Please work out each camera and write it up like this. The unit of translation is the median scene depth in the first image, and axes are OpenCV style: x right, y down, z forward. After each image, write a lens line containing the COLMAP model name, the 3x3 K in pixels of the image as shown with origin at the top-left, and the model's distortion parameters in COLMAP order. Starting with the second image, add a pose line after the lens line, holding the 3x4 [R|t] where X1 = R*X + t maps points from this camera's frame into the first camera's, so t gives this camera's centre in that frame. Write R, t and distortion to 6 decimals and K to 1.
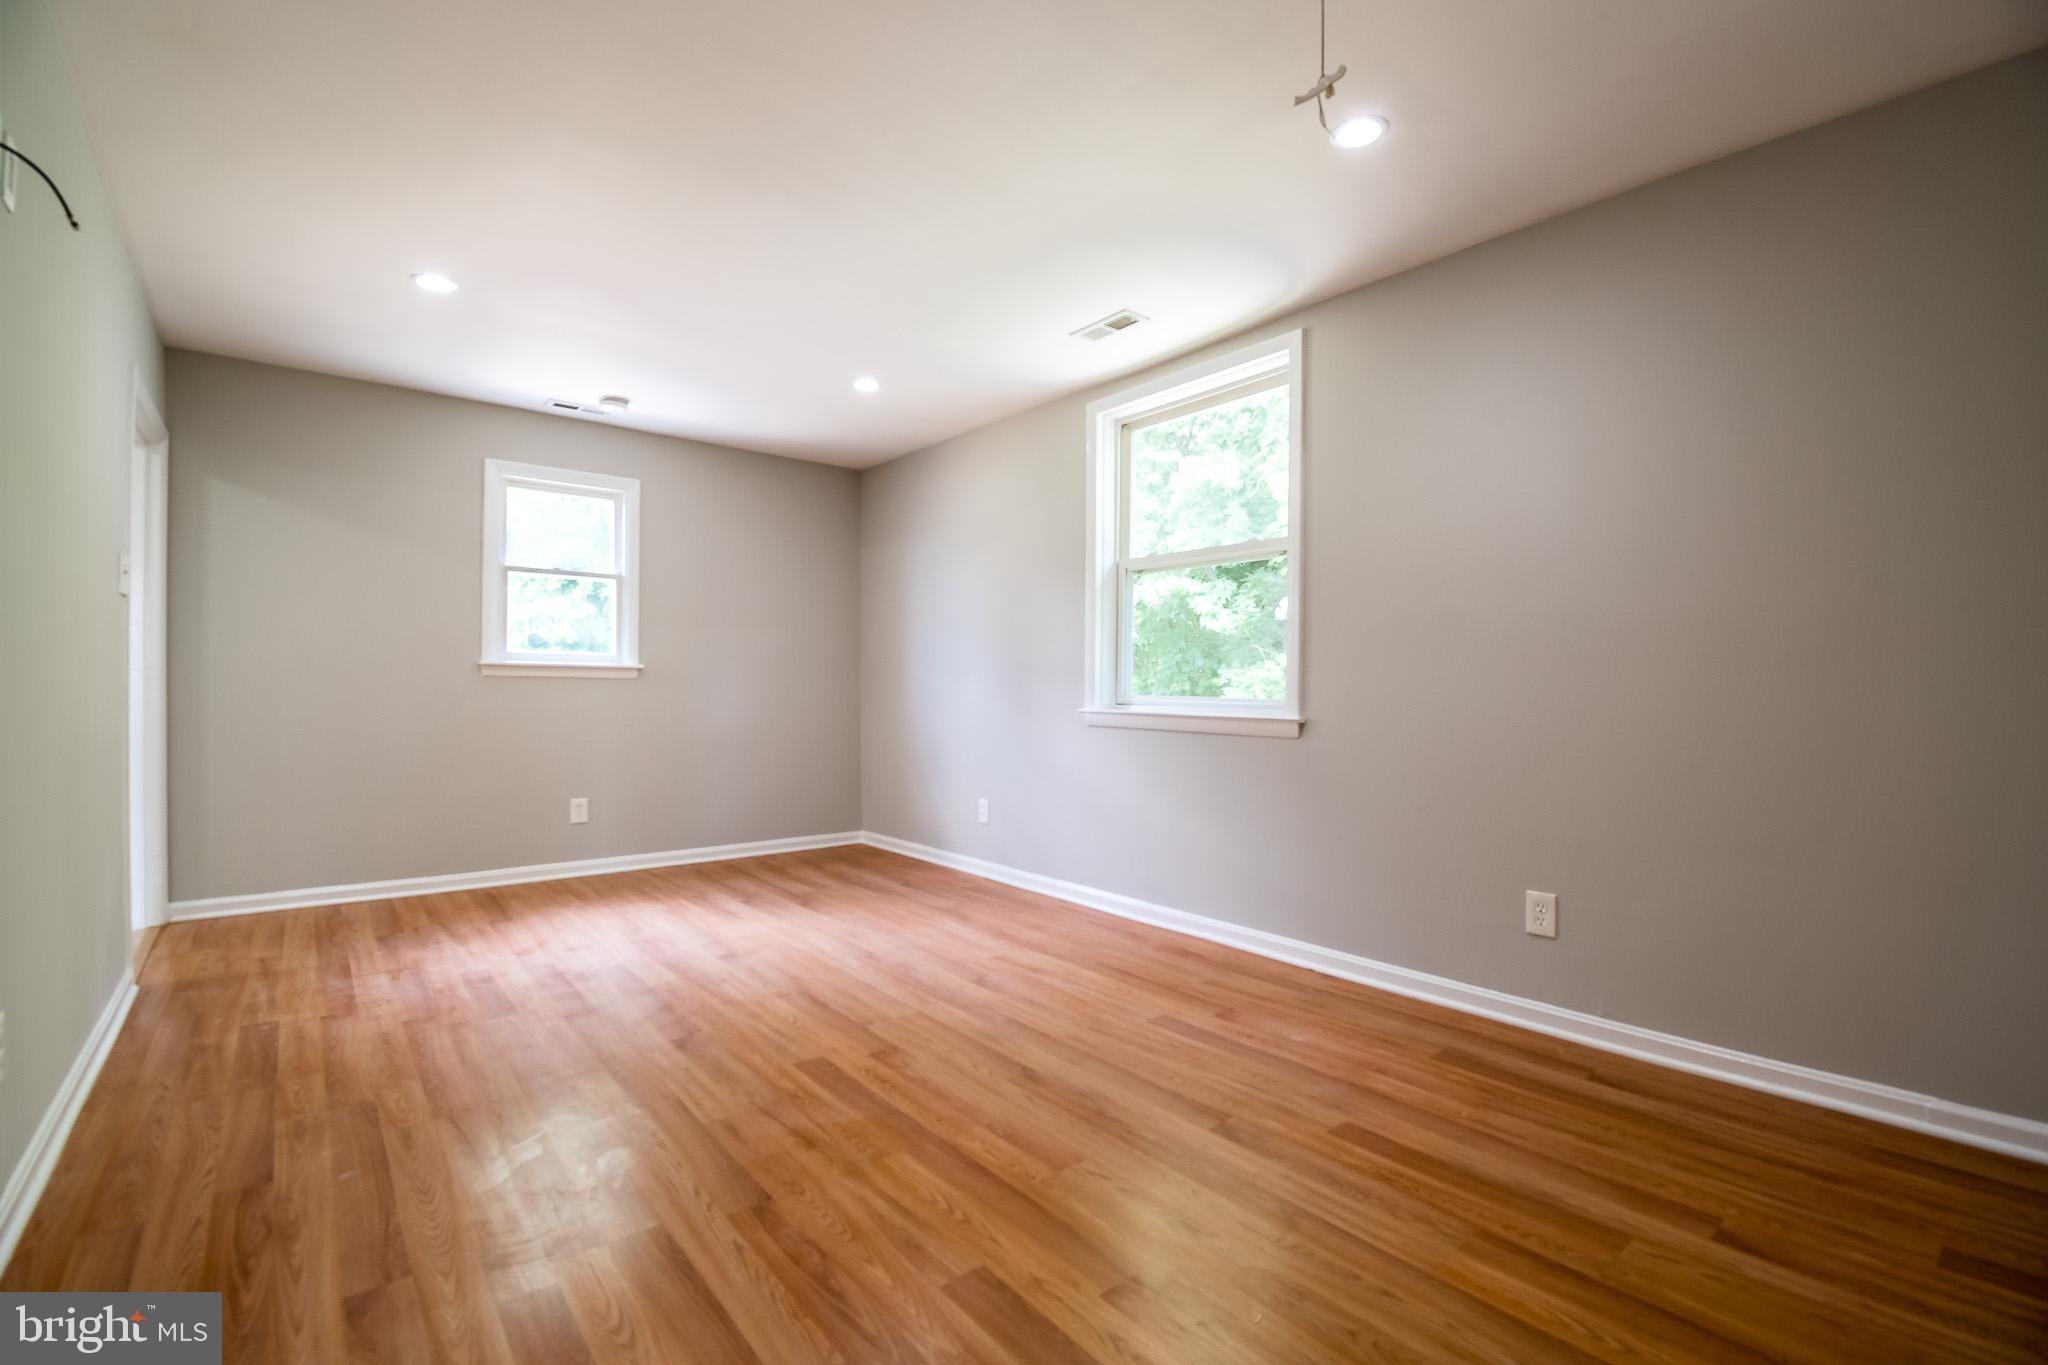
lens RADIAL K [[897.2, 0, 1022.6], [0, 897.2, 681.1], [0, 0, 1]] dist [0.018482, -0.024804]
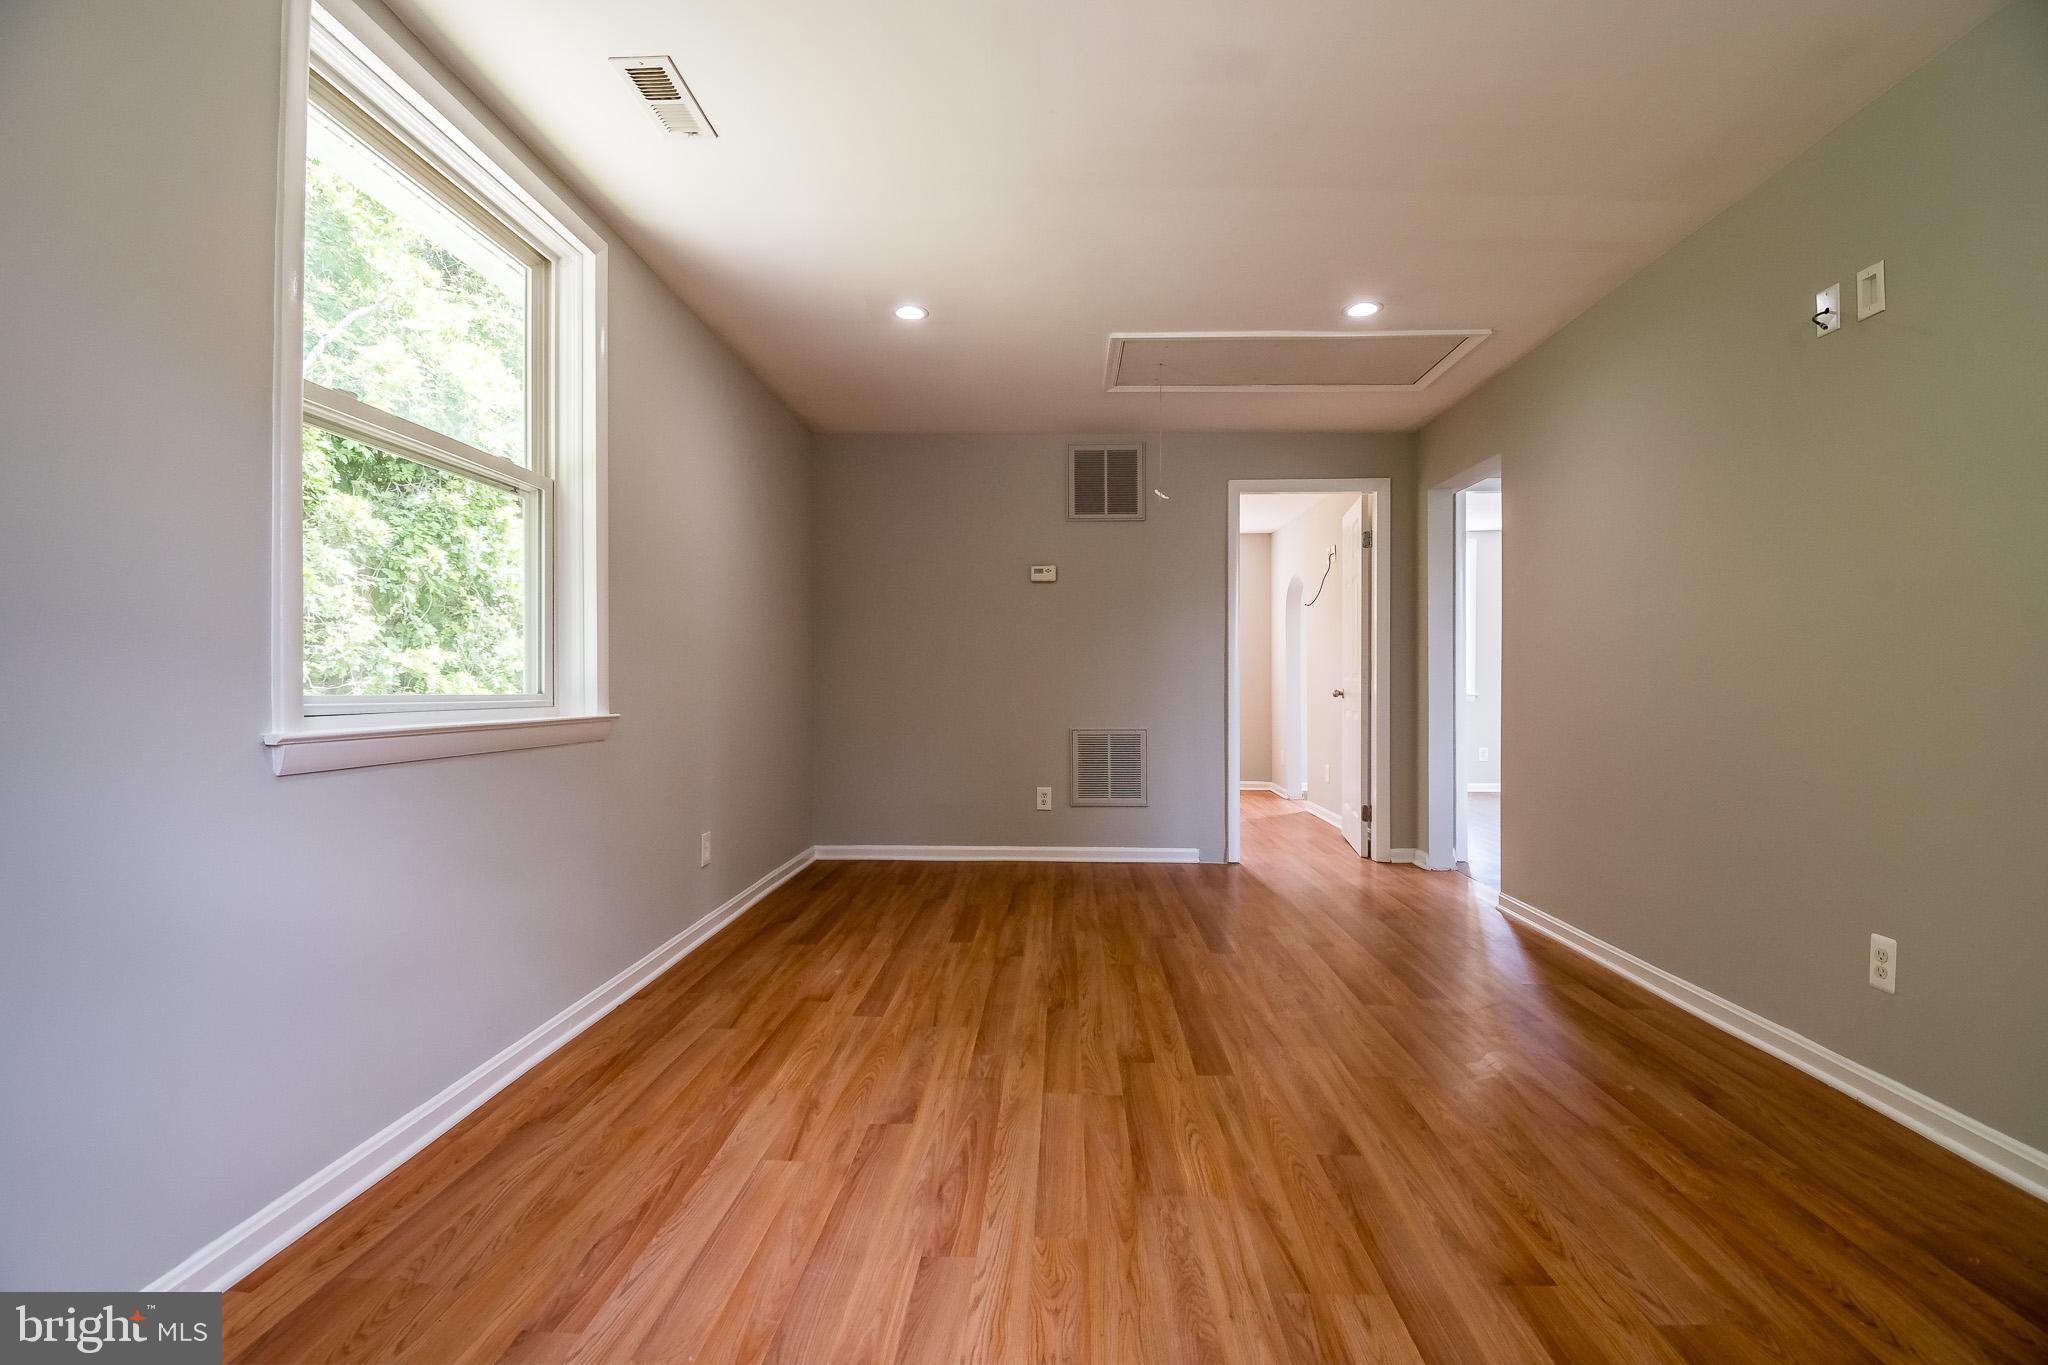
lens RADIAL K [[897.2, 0, 1022.6], [0, 897.2, 681.1], [0, 0, 1]] dist [0.018482, -0.024804]
pose [[-0.747205, -0.004614, 0.664577, -0.658453], [-0.008346, 0.999962, -0.002442, 0.011226], [-0.664541, -0.007371, -0.747216, 1.700638]]
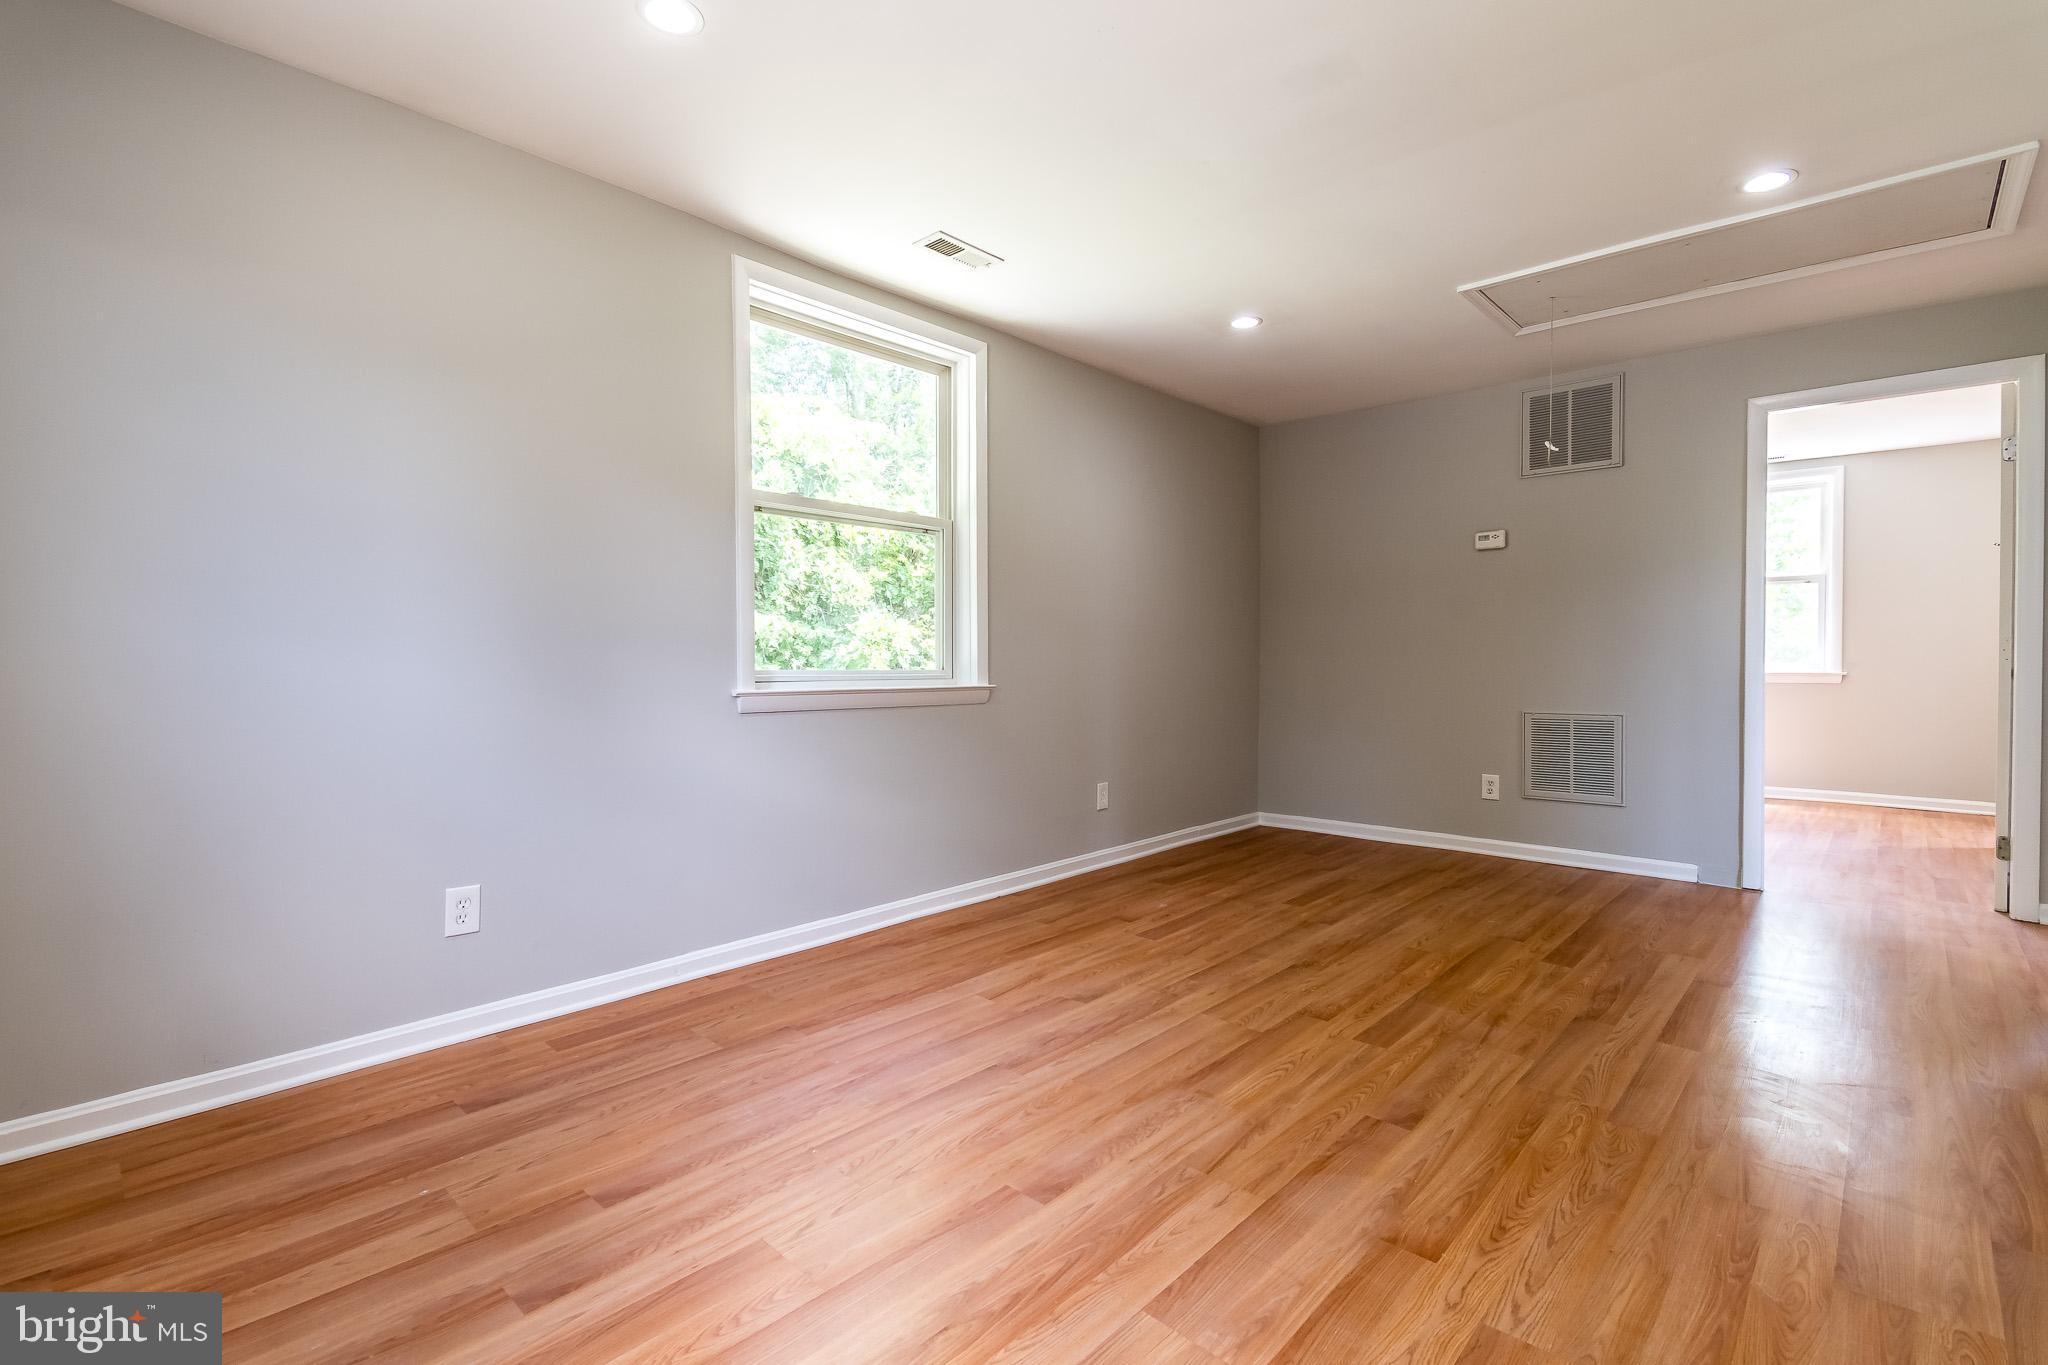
lens RADIAL K [[923.5, 0, 1020.3], [0, 923.5, 668.3], [0, 0, 1]] dist [0.018106, -0.011744]
pose [[-0.134653, -0.012889, 0.990809, -1.080882], [-0.003093, 0.999916, 0.012588, 0.005855], [-0.990888, -0.001369, -0.134682, 1.390743]]
